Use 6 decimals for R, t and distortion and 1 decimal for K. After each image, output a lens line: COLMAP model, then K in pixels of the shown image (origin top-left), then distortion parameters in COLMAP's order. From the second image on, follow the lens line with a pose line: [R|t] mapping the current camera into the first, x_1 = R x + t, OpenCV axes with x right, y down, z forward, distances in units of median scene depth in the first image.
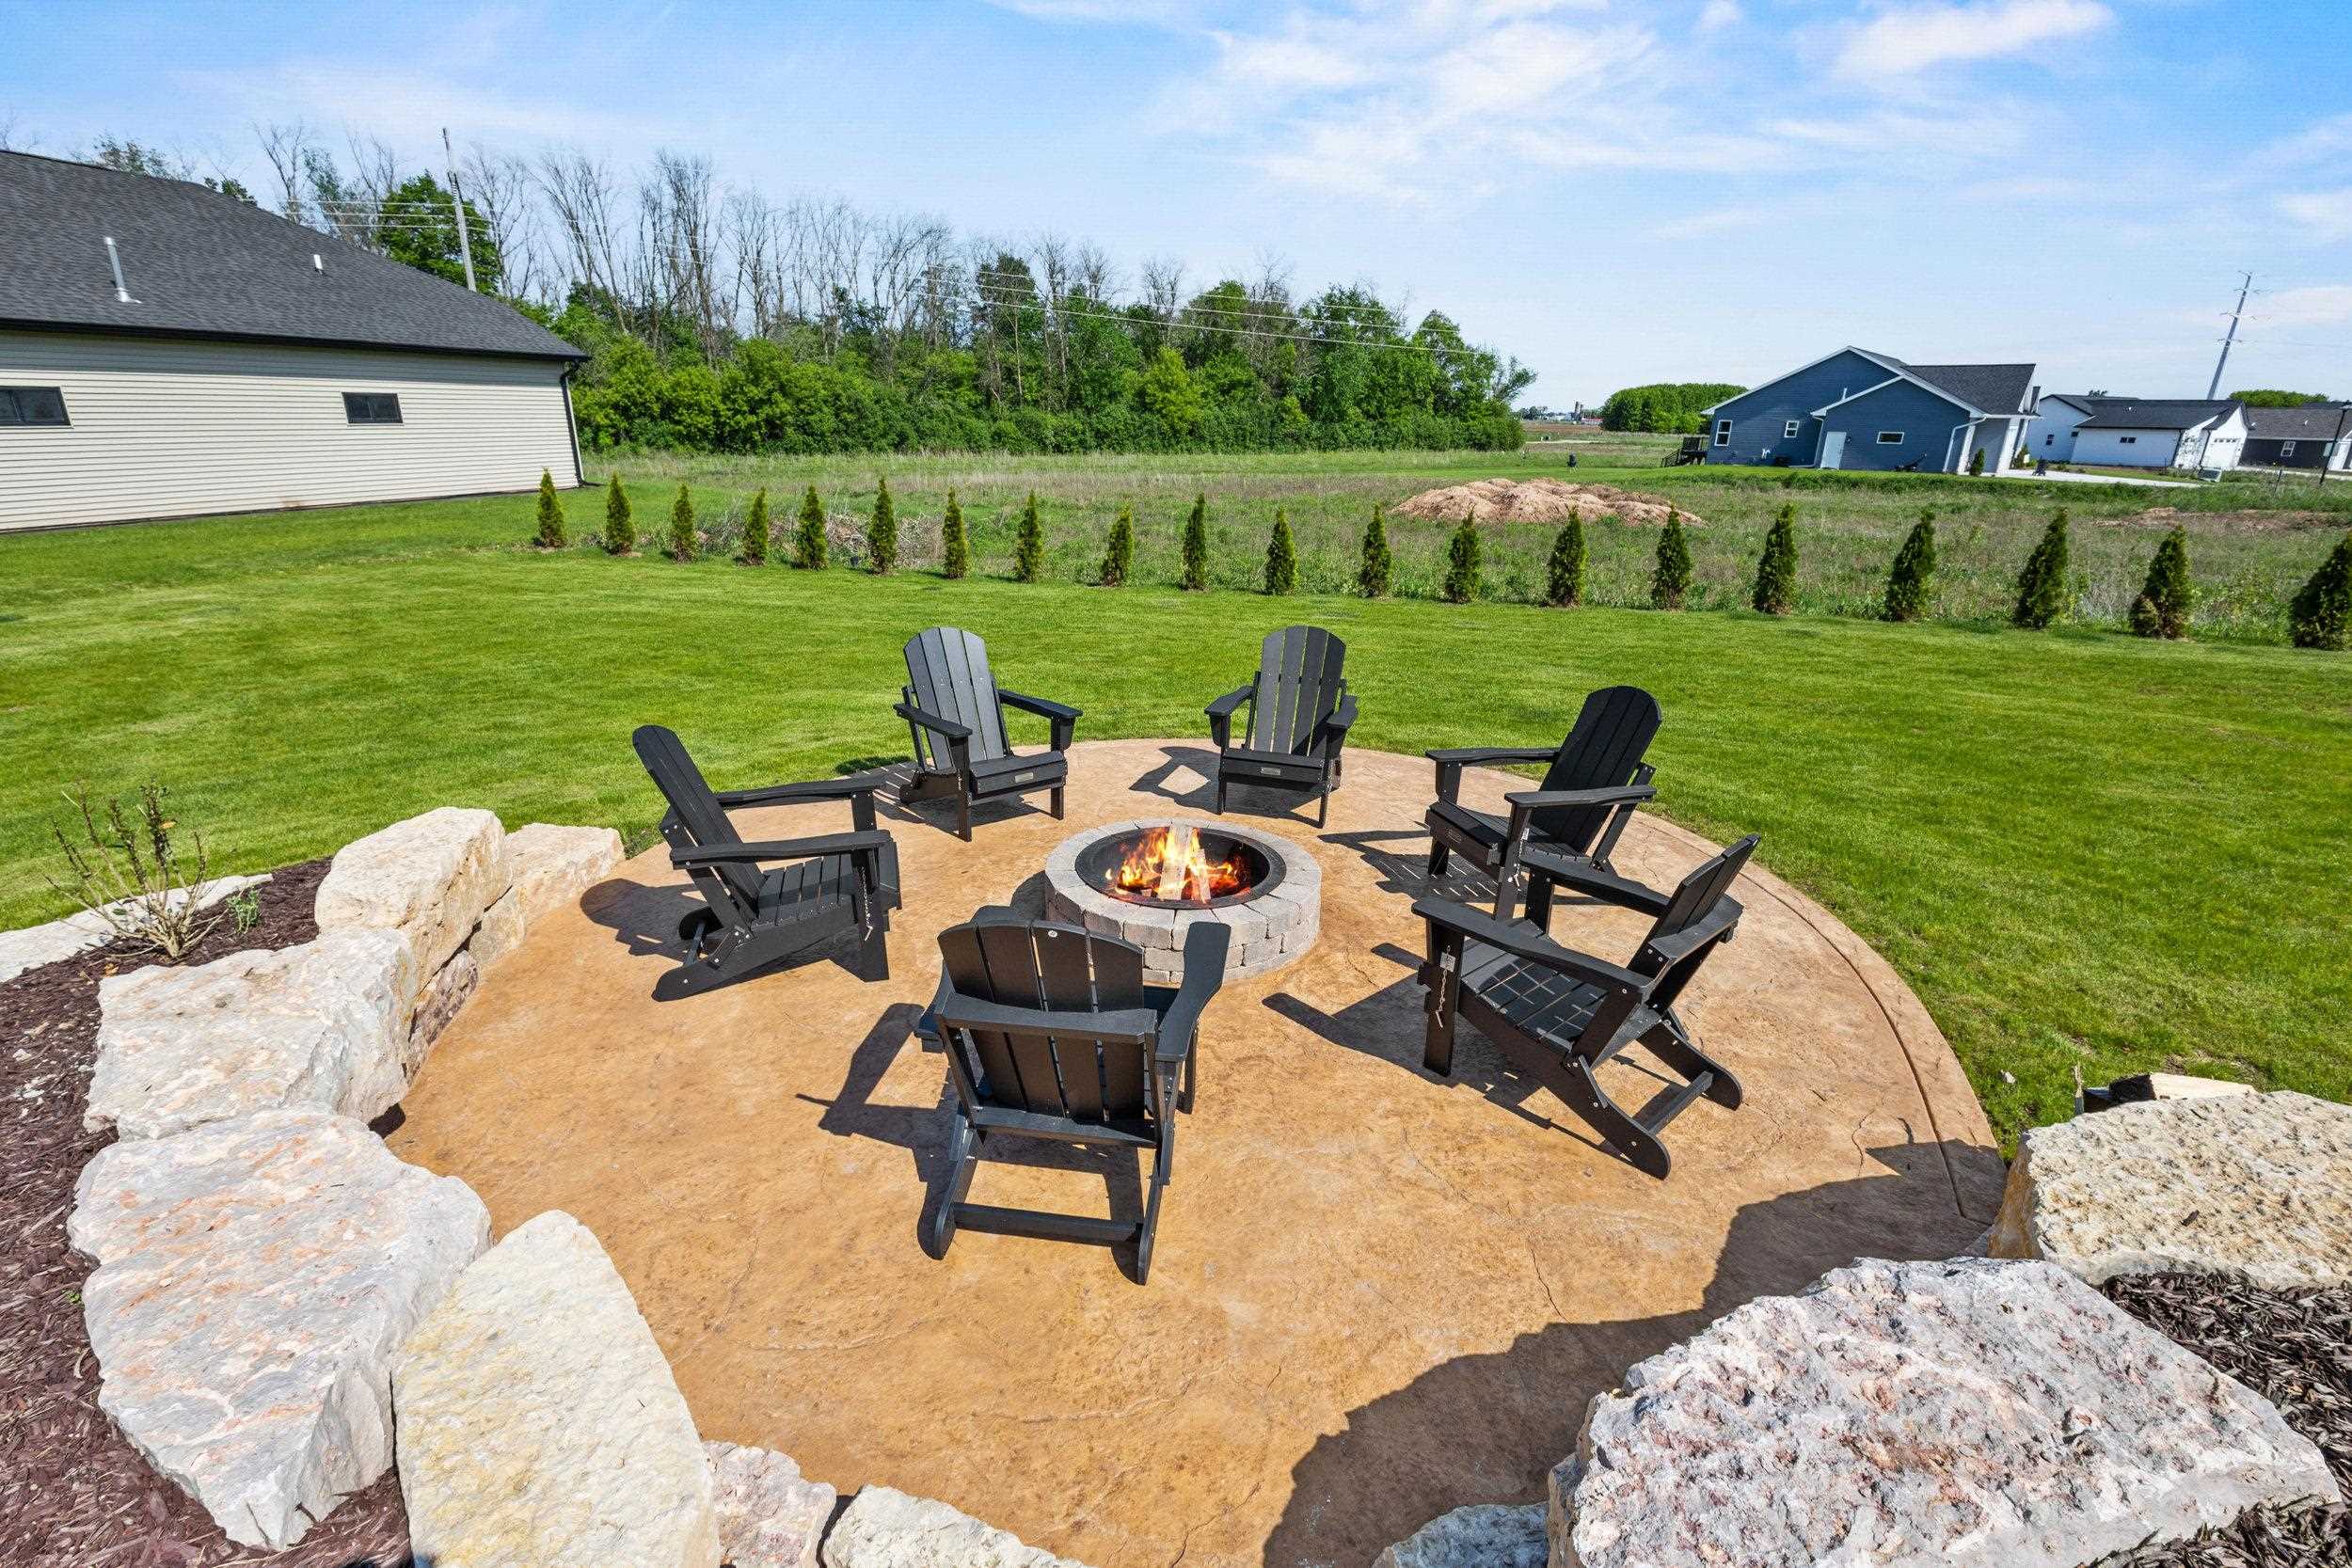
lens RADIAL K [[1088.3, 0, 1178.8], [0, 1088.3, 777.1], [0, 0, 1]] dist [0.011523, -0.002870]
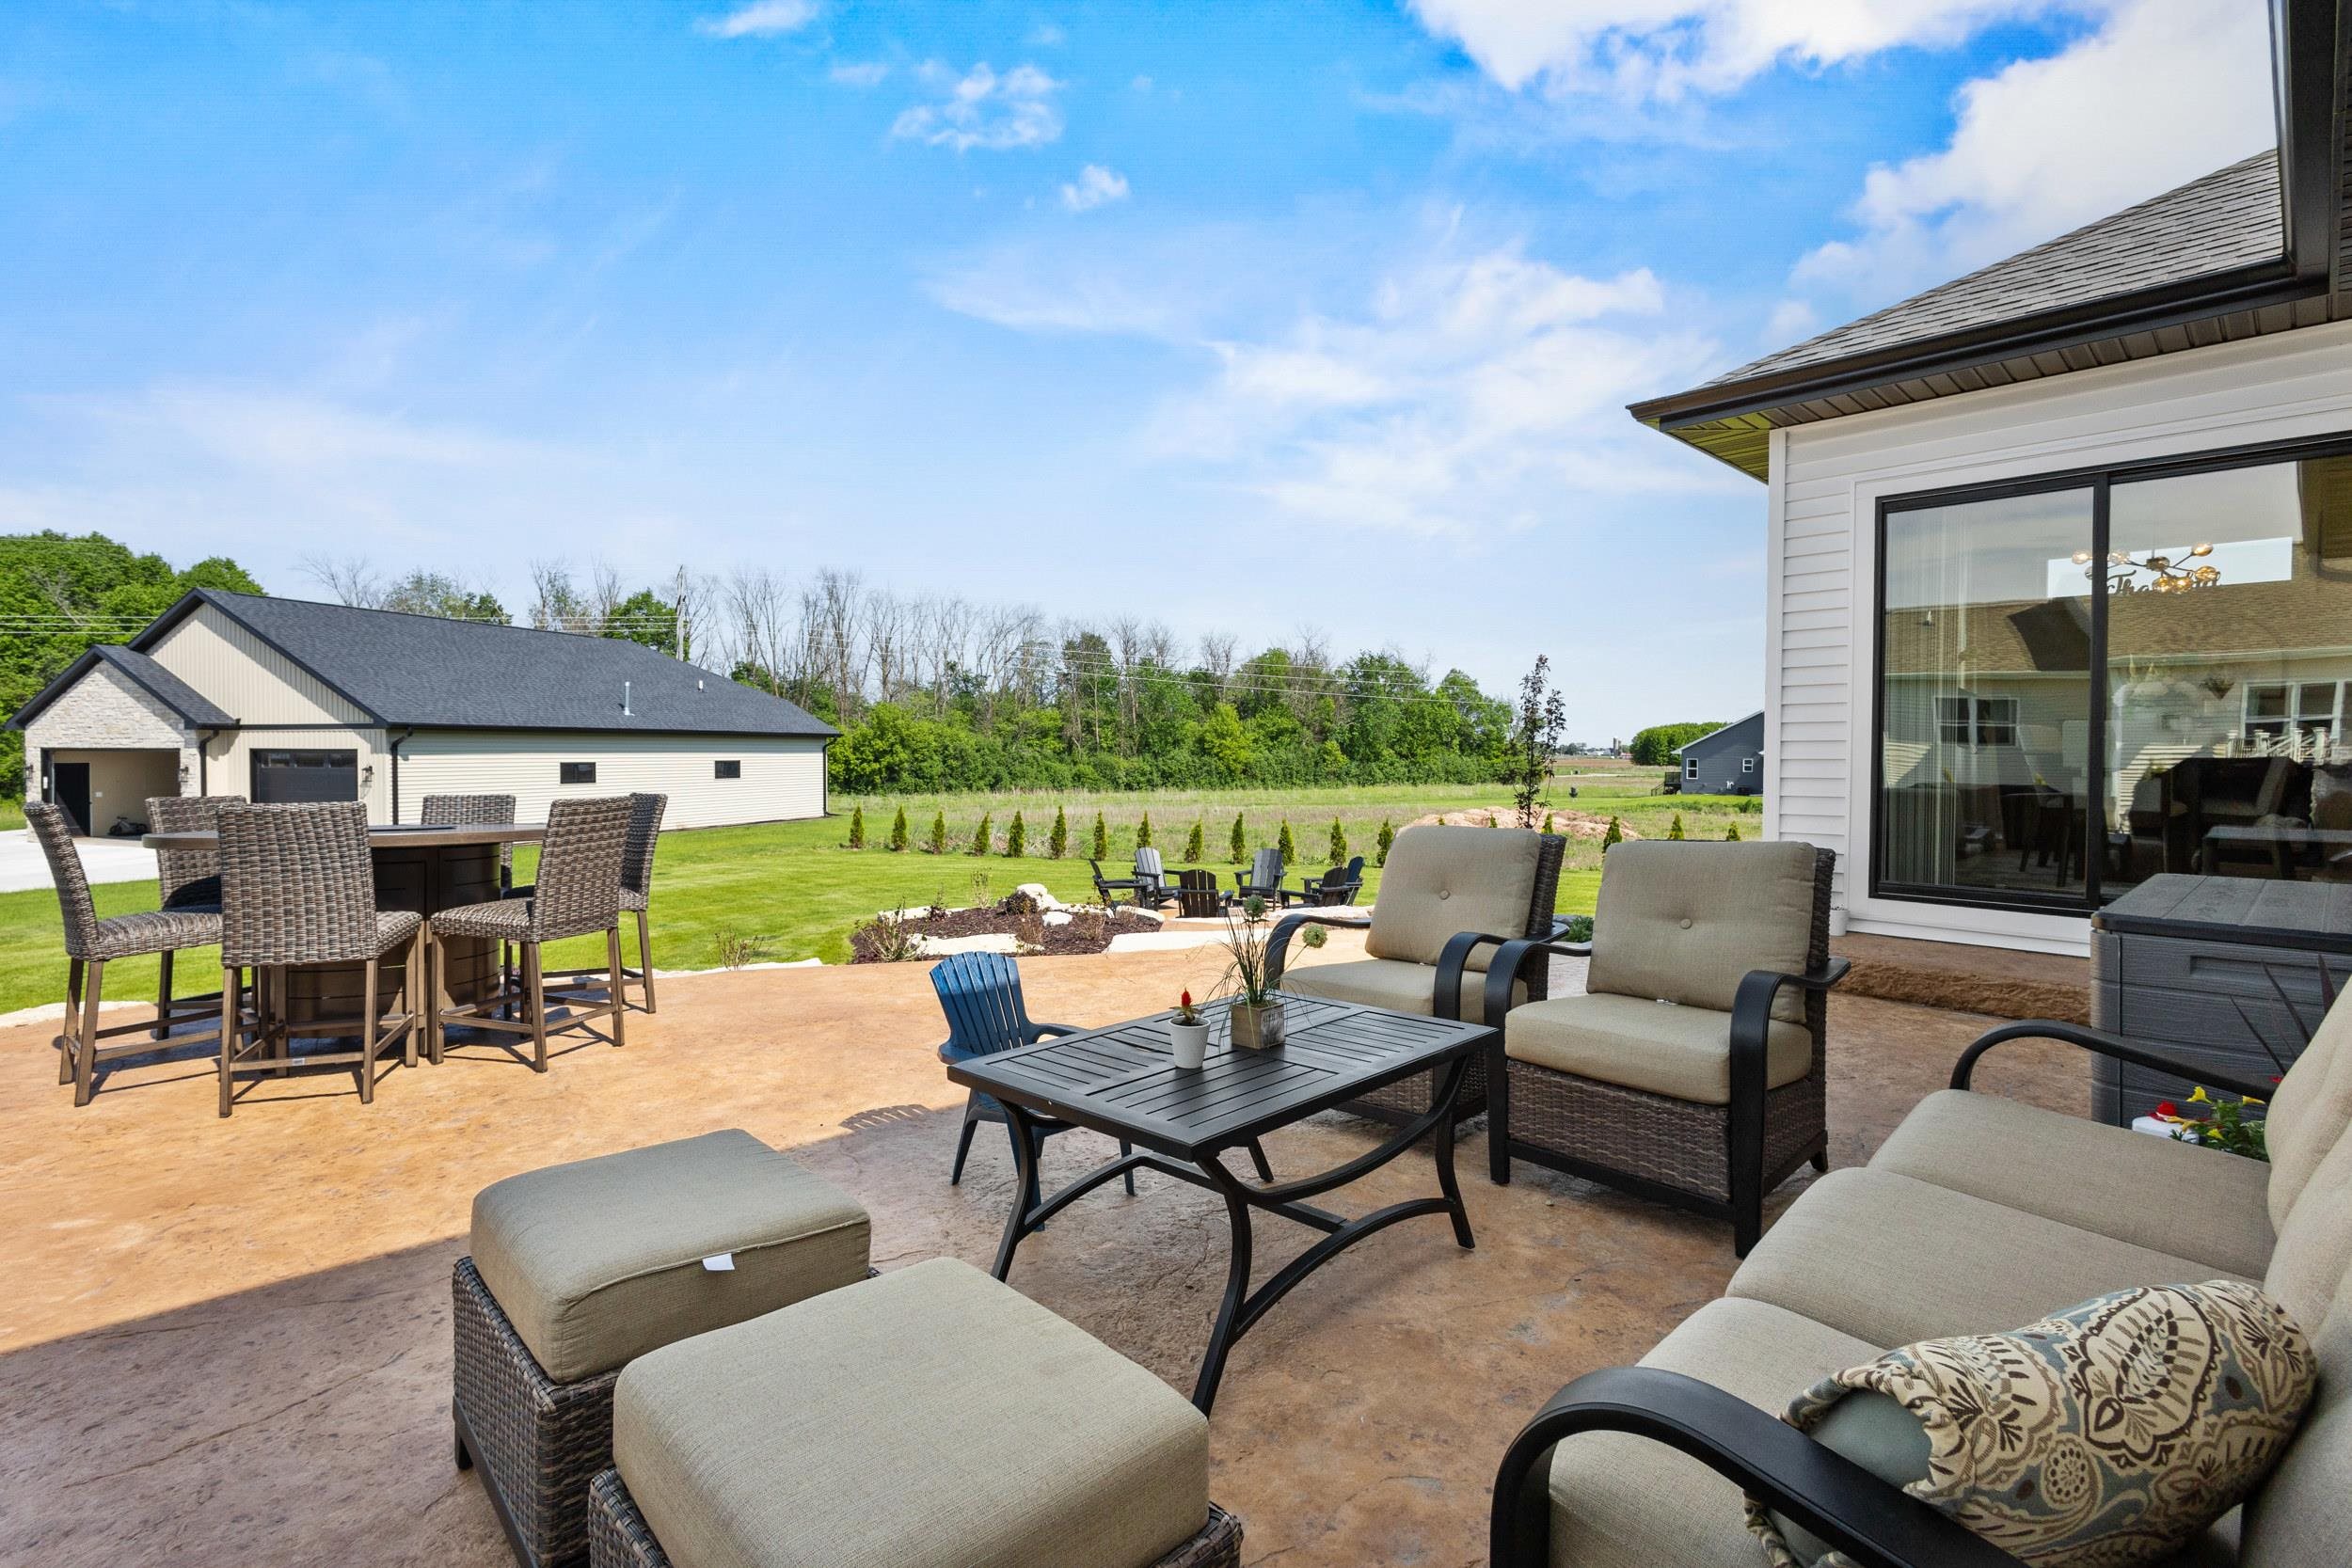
lens RADIAL K [[1088.3, 0, 1168.1], [0, 1088.3, 770.4], [0, 0, 1]] dist [0.011523, -0.002870]
pose [[0.998038, -0.011988, -0.061451, 0.001517], [-0.007124, 0.953378, -0.301694, 0.028647], [0.062203, 0.301540, 0.951422, -0.096524]]
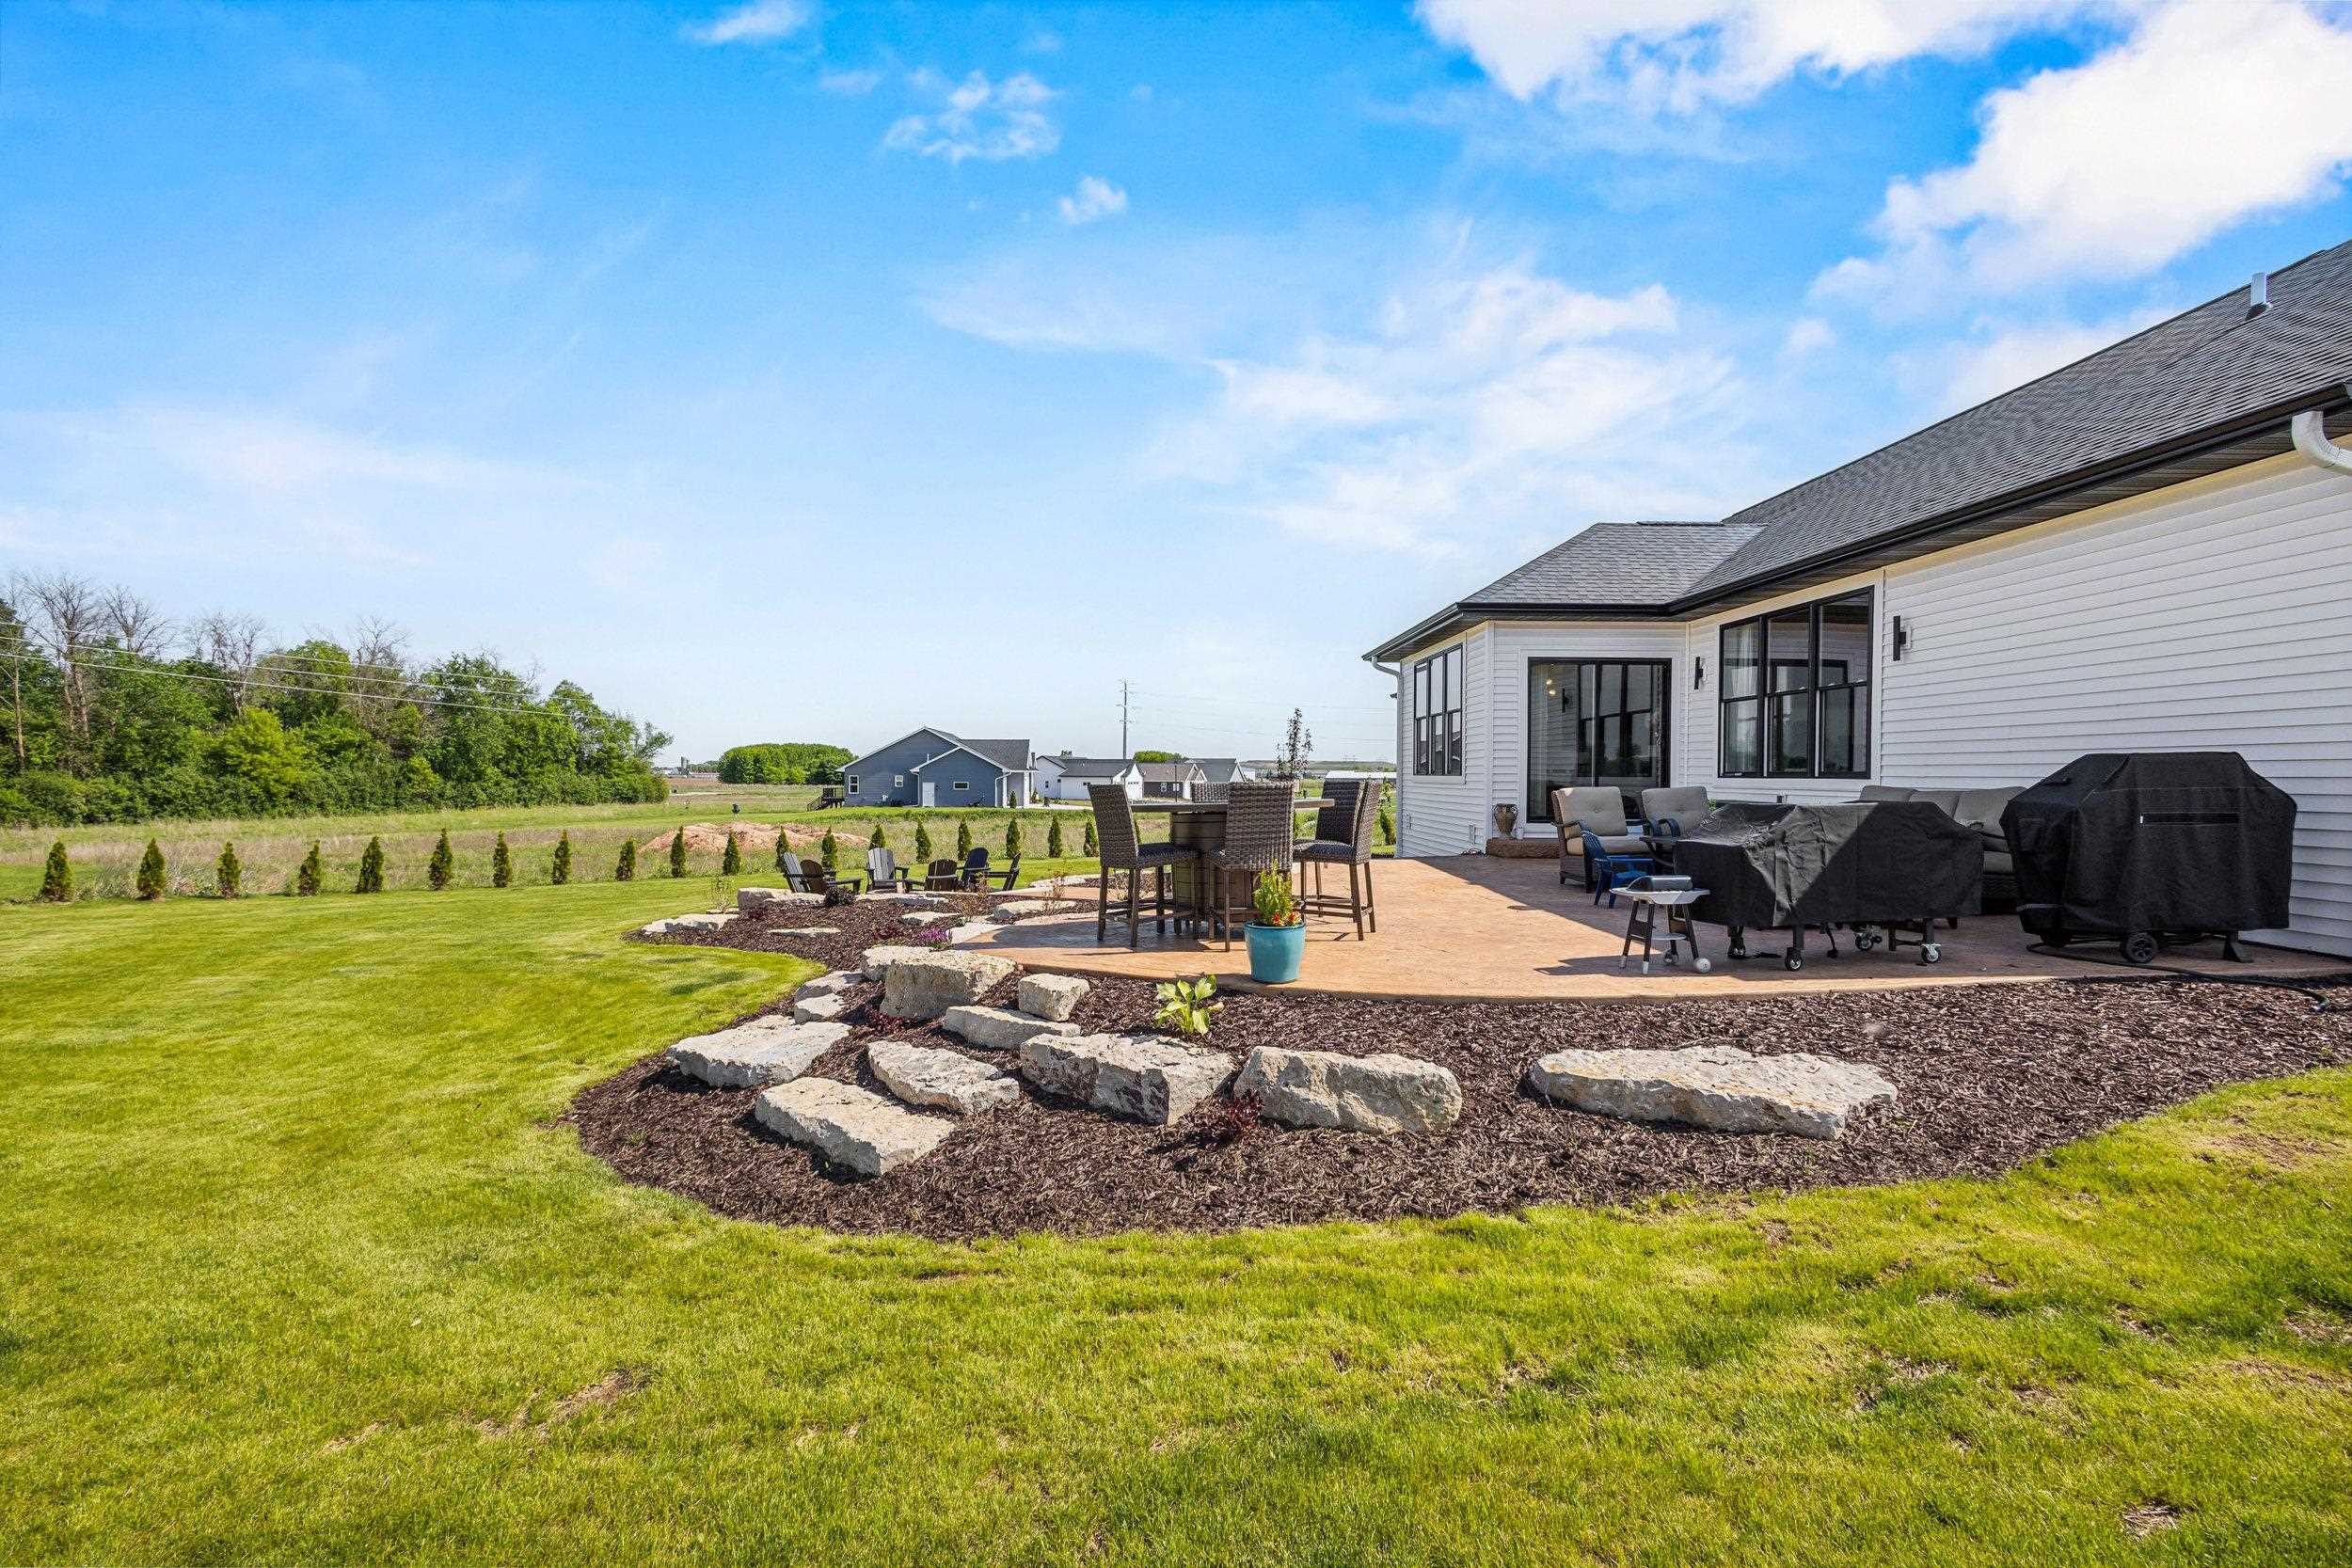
lens RADIAL K [[1088.3, 0, 1153.9], [0, 1088.3, 786.6], [0, 0, 1]] dist [0.011523, -0.002870]
pose [[0.733673, -0.023281, 0.679103, -0.082341], [0.225248, 0.951238, -0.210738, 0.031045], [-0.641083, 0.307579, 0.703142, -0.104831]]
